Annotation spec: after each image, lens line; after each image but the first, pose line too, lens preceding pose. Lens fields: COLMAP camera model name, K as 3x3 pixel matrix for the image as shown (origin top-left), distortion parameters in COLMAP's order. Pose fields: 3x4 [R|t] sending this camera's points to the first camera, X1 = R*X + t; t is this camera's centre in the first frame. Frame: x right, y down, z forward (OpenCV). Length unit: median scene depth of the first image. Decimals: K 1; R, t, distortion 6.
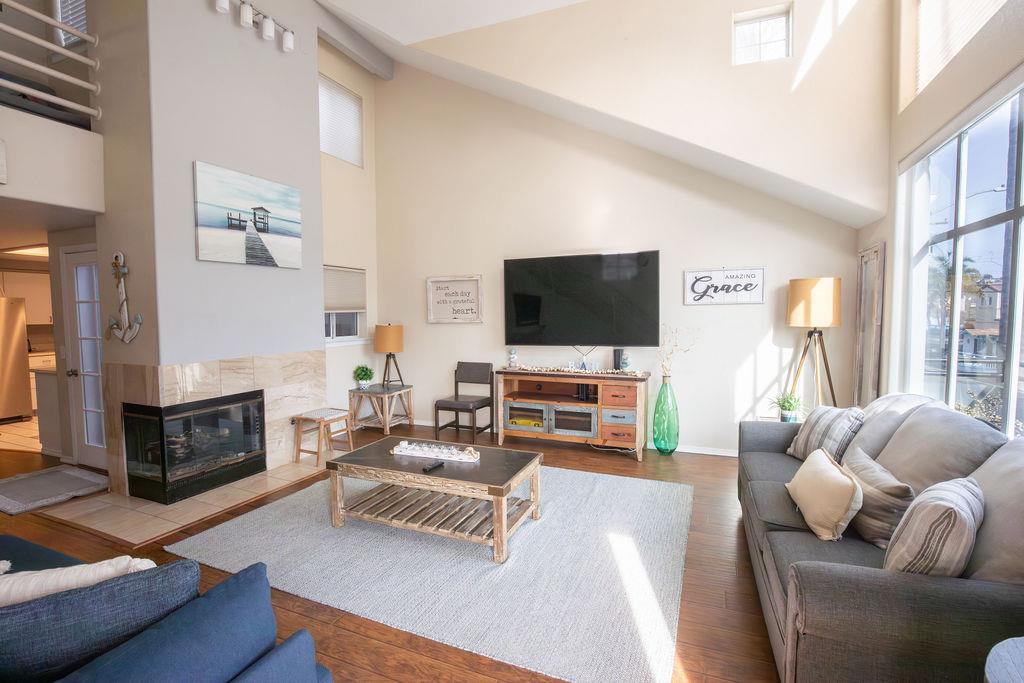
lens RADIAL K [[466.3, 0, 513.7], [0, 466.3, 341.4], [0, 0, 1]] dist [-0.032778, 0.001835]
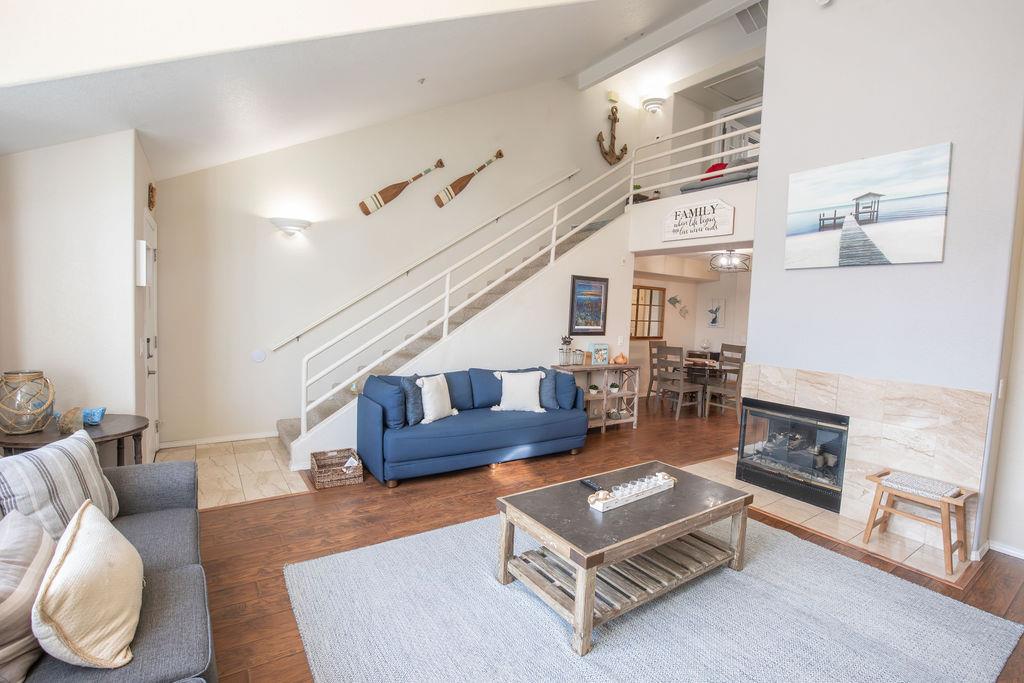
lens RADIAL K [[466.3, 0, 514.2], [0, 466.3, 339.3], [0, 0, 1]] dist [-0.032778, 0.001835]
pose [[-0.542225, 0.045439, -0.839004, 0.476850], [-0.085973, 0.990296, 0.109195, -0.073458], [0.835824, 0.131340, -0.533056, 0.957768]]
